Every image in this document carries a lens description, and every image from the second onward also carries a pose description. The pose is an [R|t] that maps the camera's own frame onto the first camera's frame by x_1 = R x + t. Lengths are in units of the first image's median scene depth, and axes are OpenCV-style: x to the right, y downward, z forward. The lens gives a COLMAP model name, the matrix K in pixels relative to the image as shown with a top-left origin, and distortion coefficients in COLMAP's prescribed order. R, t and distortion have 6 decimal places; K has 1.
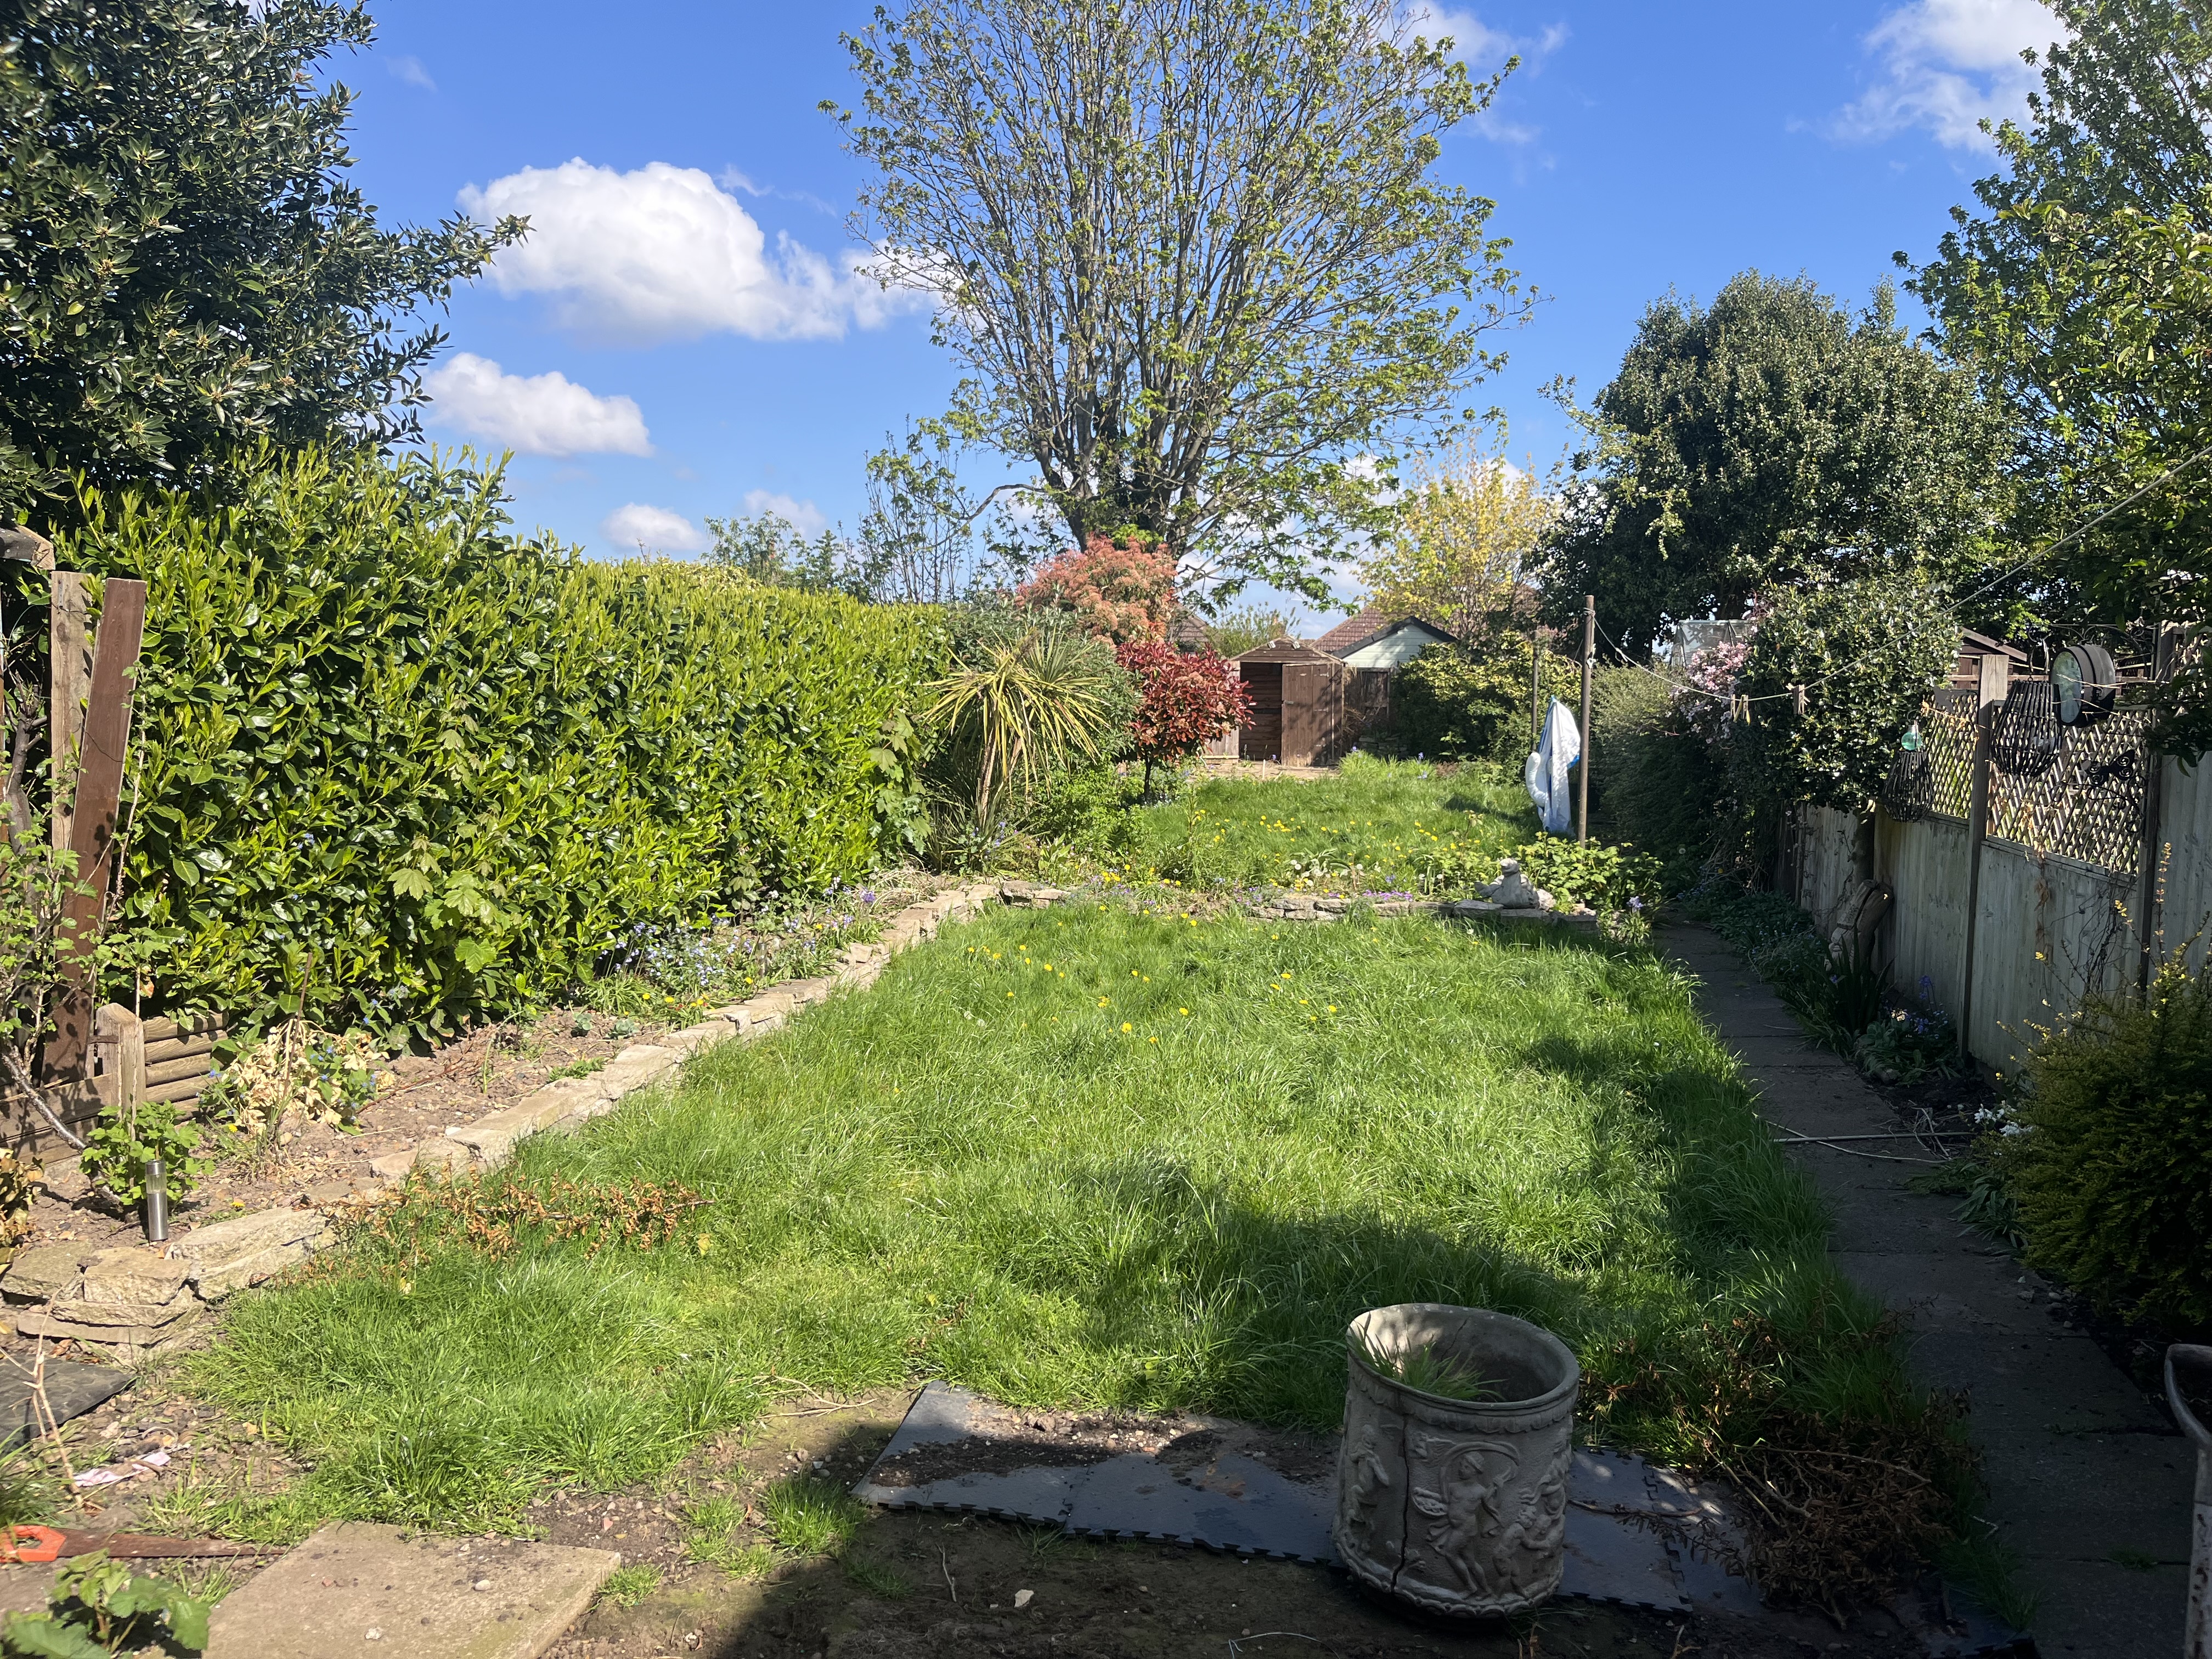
lens RADIAL K [[1676.8, 0, 1105.9], [0, 1676.8, 827.9], [0, 0, 1]] dist [0.000238, 0.000157]
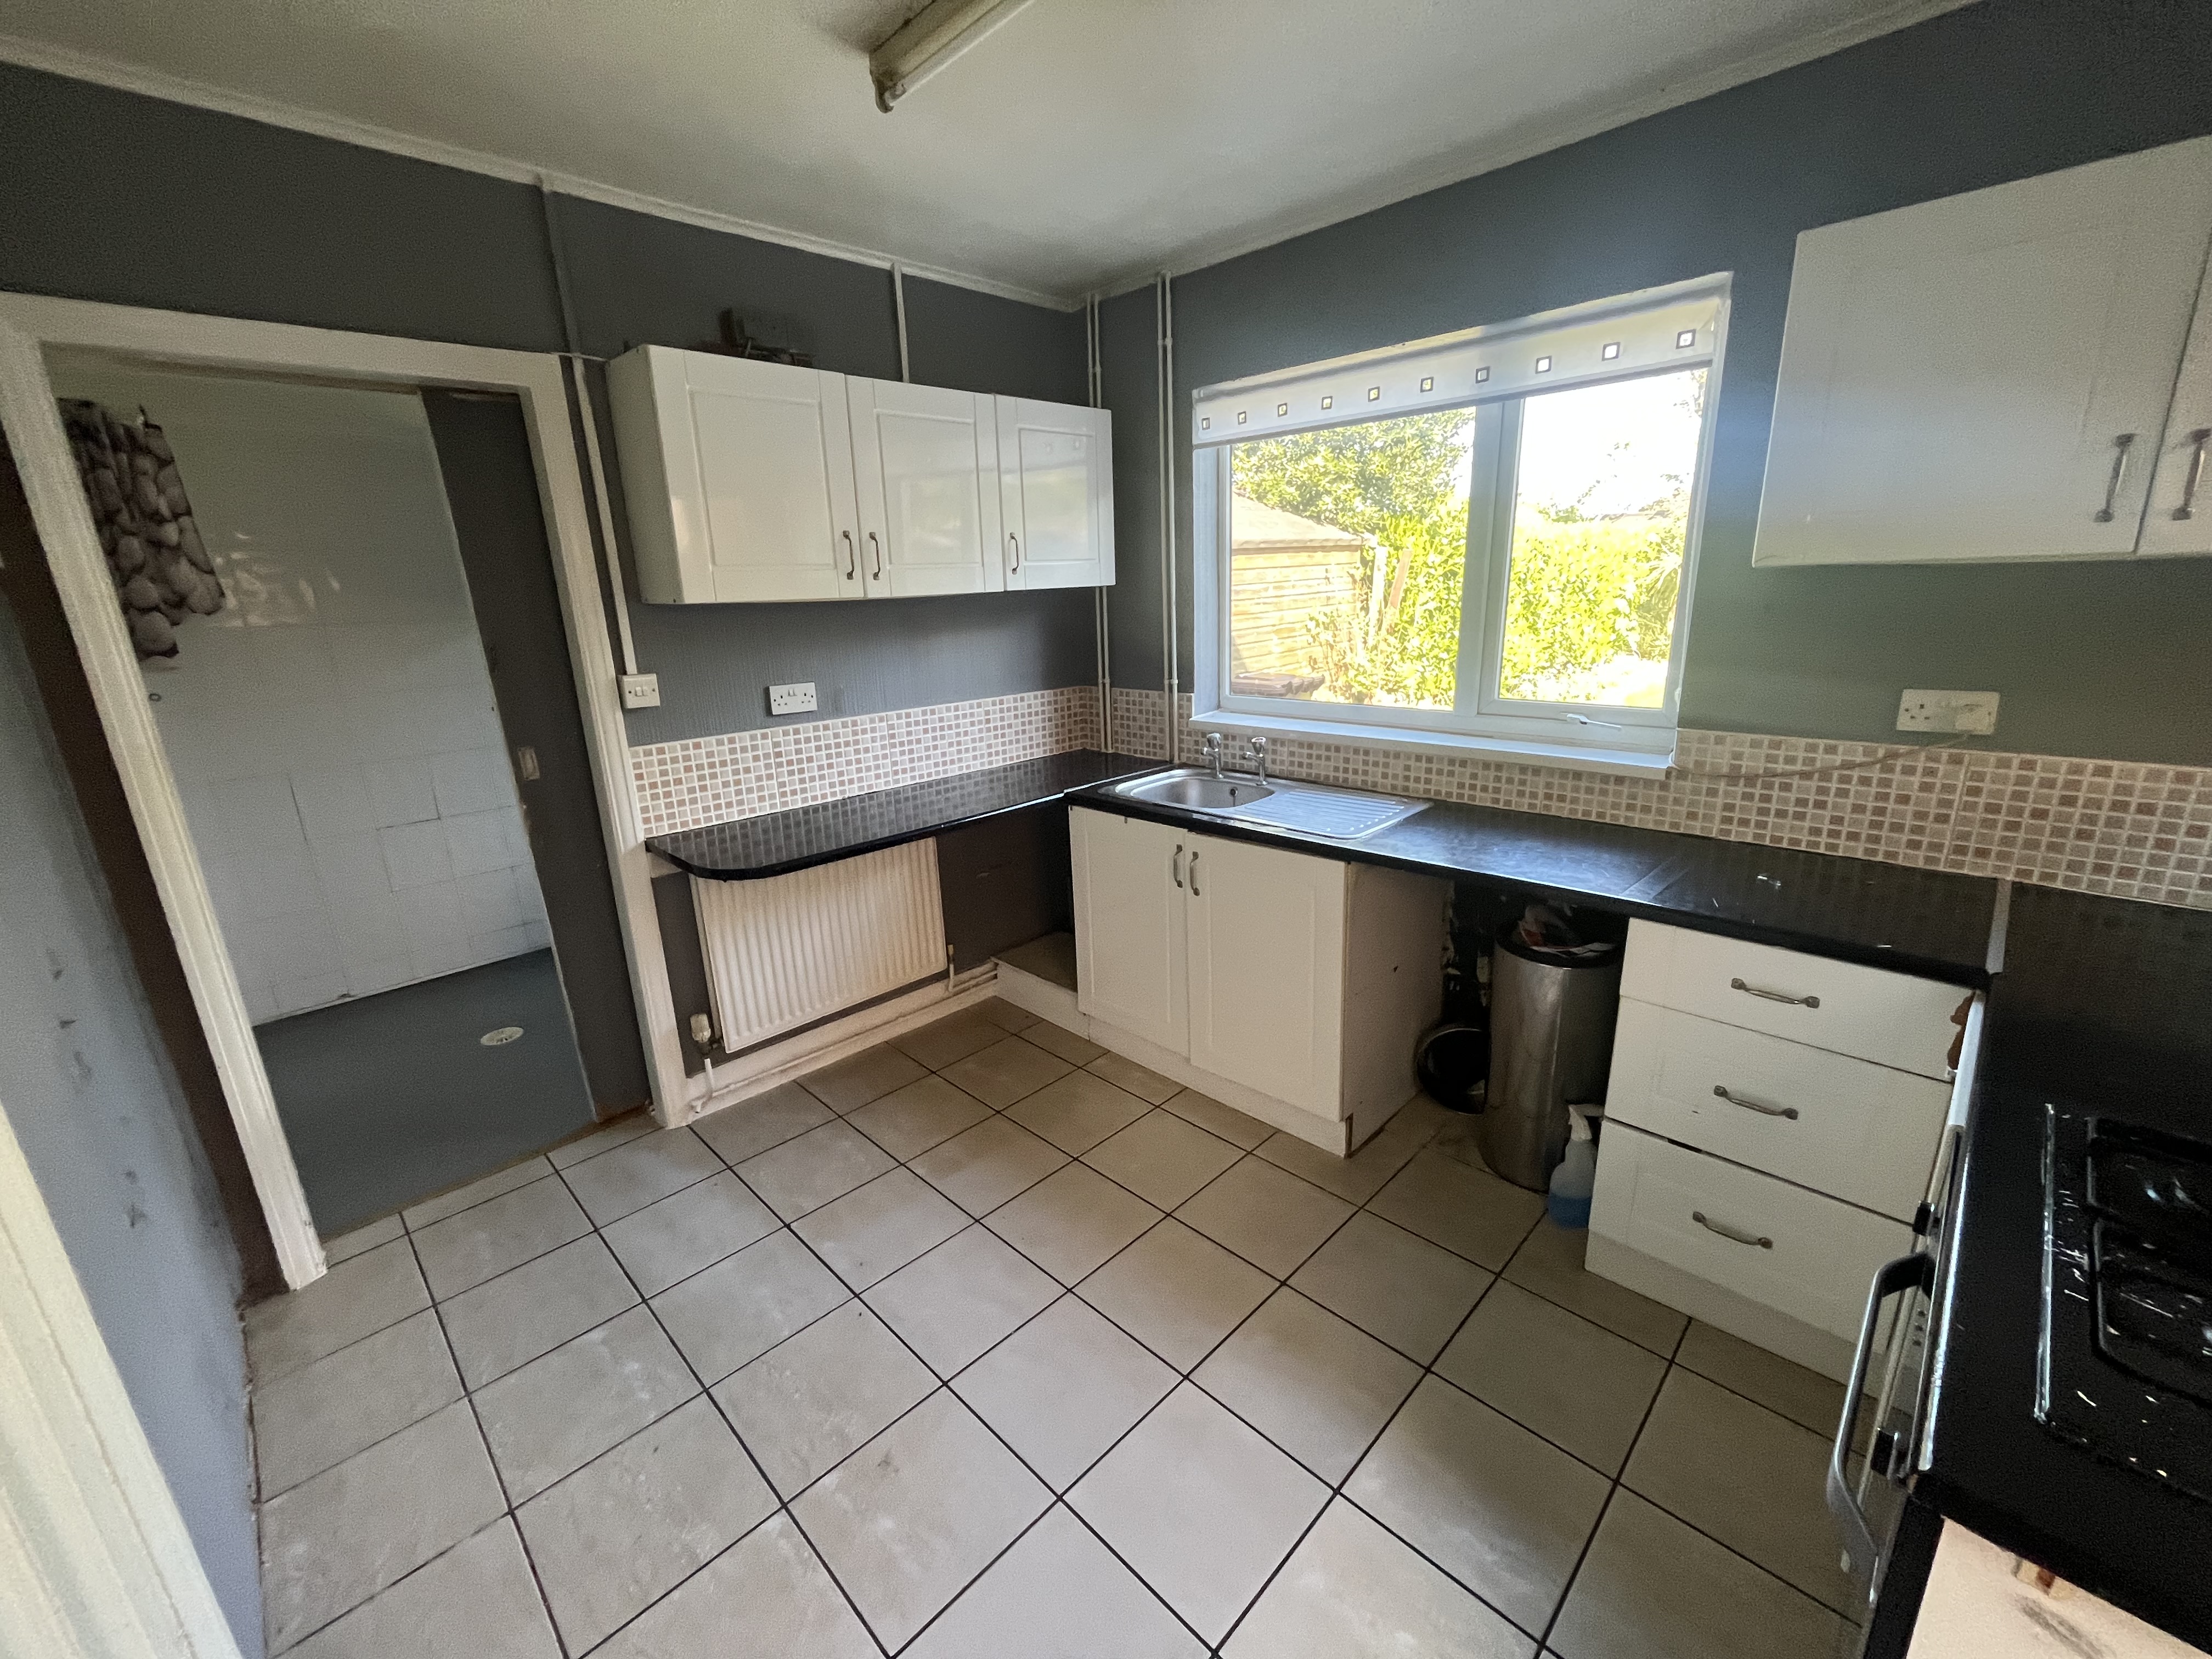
lens RADIAL K [[895.7, 0, 1107.1], [0, 895.7, 832.2], [0, 0, 1]] dist [-0.000321, -0.000006]
pose [[0.841602, 0.110189, -0.528739, -0.049313], [0.000028, 0.978959, 0.204059, 0.010915], [0.540099, -0.171751, 0.823890, -0.316918]]
